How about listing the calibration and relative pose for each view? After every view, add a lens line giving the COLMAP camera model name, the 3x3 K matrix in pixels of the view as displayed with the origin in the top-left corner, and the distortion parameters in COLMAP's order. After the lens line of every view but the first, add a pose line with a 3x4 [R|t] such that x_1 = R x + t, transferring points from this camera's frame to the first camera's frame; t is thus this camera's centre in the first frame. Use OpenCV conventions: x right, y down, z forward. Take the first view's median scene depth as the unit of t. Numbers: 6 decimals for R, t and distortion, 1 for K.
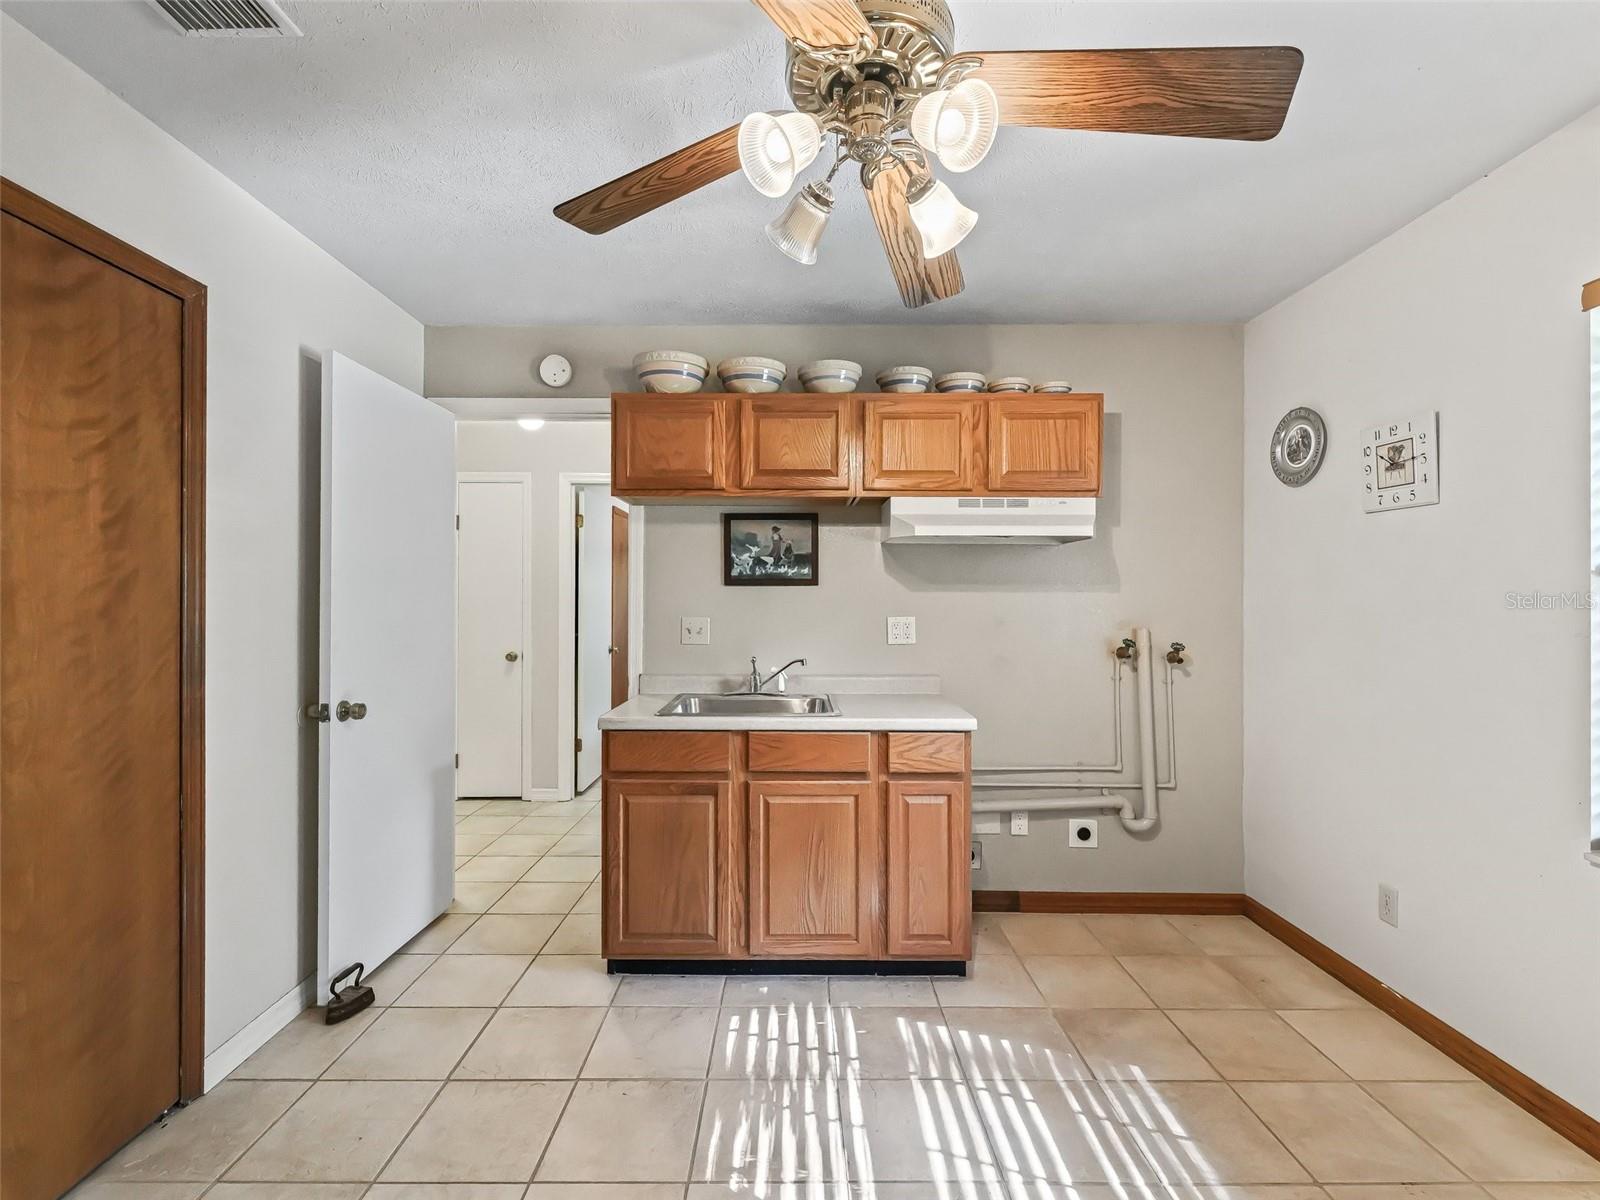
lens RADIAL K [[724.0, 0, 795.4], [0, 724.0, 591.6], [0, 0, 1]] dist [0.013612, -0.000165]
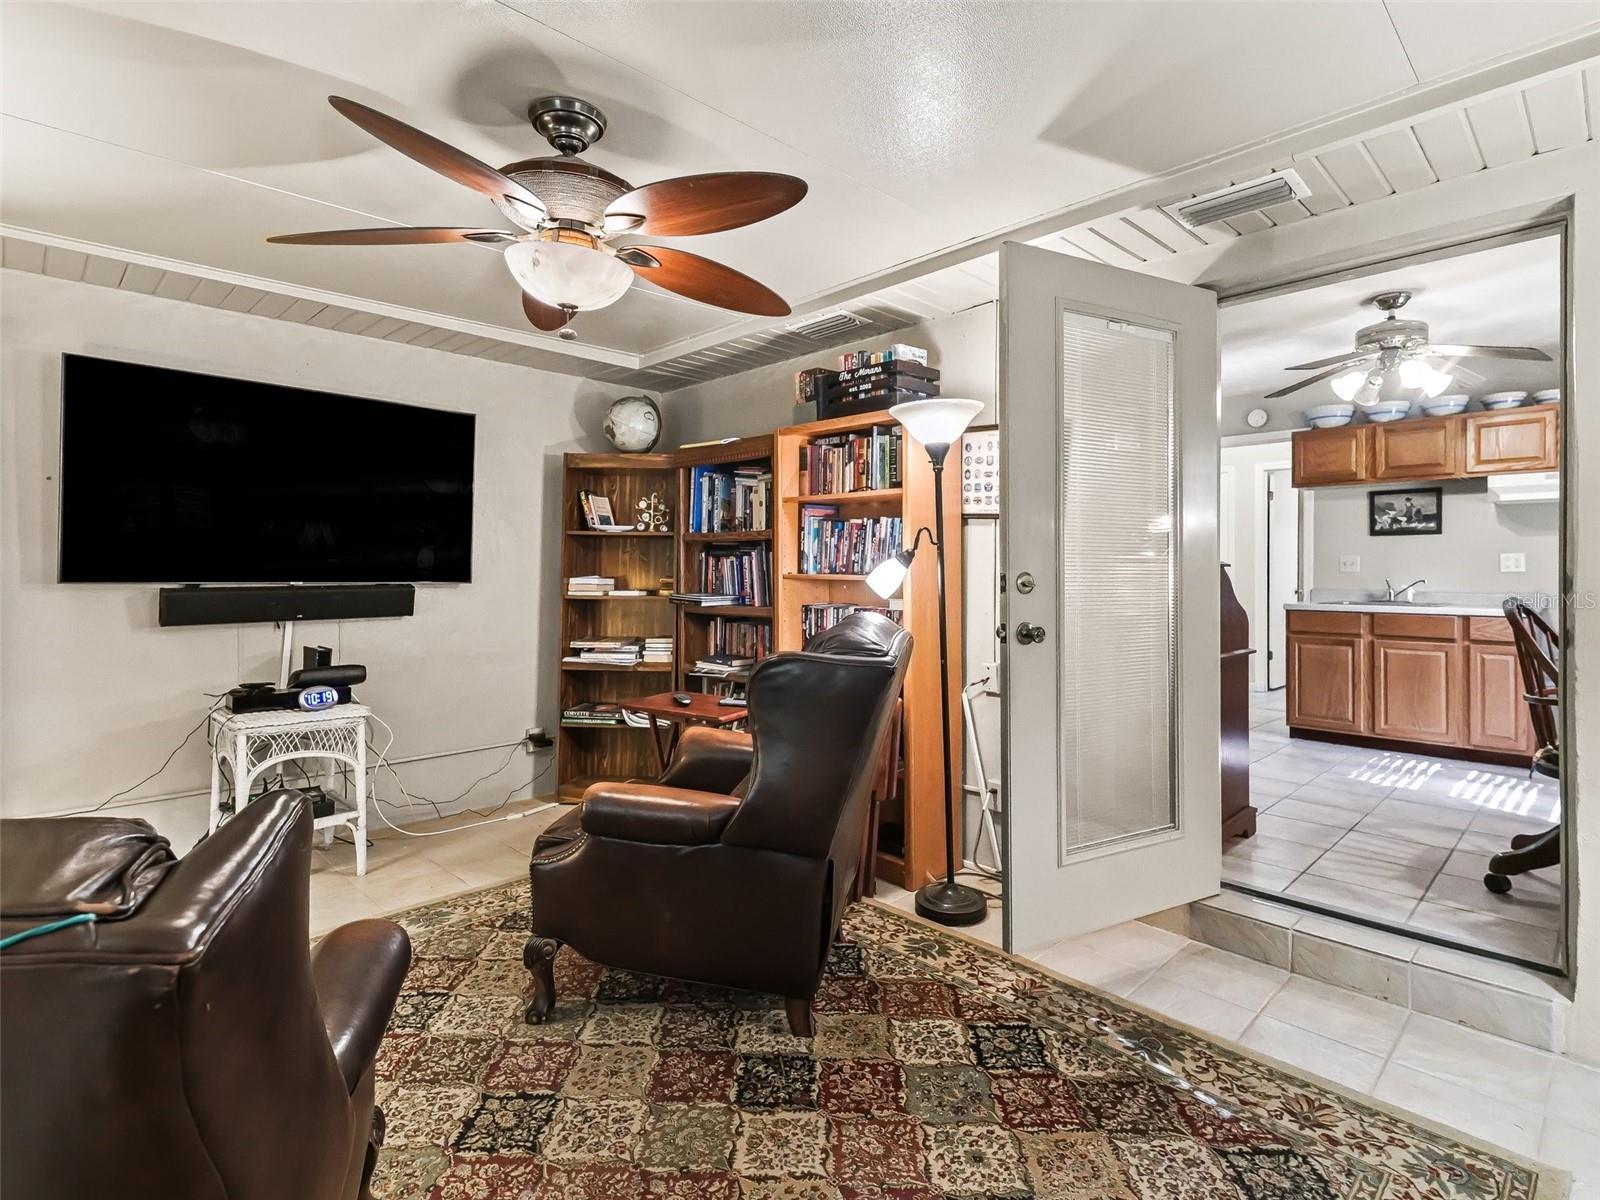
lens RADIAL K [[934.1, 0, 794.7], [0, 934.1, 580.2], [0, 0, 1]] dist [0.027532, -0.000301]
pose [[0.732009, 0.003013, -0.681288, 0.438430], [0.005664, 0.999929, 0.010508, 0.067197], [0.681271, -0.011551, 0.731940, -1.568523]]
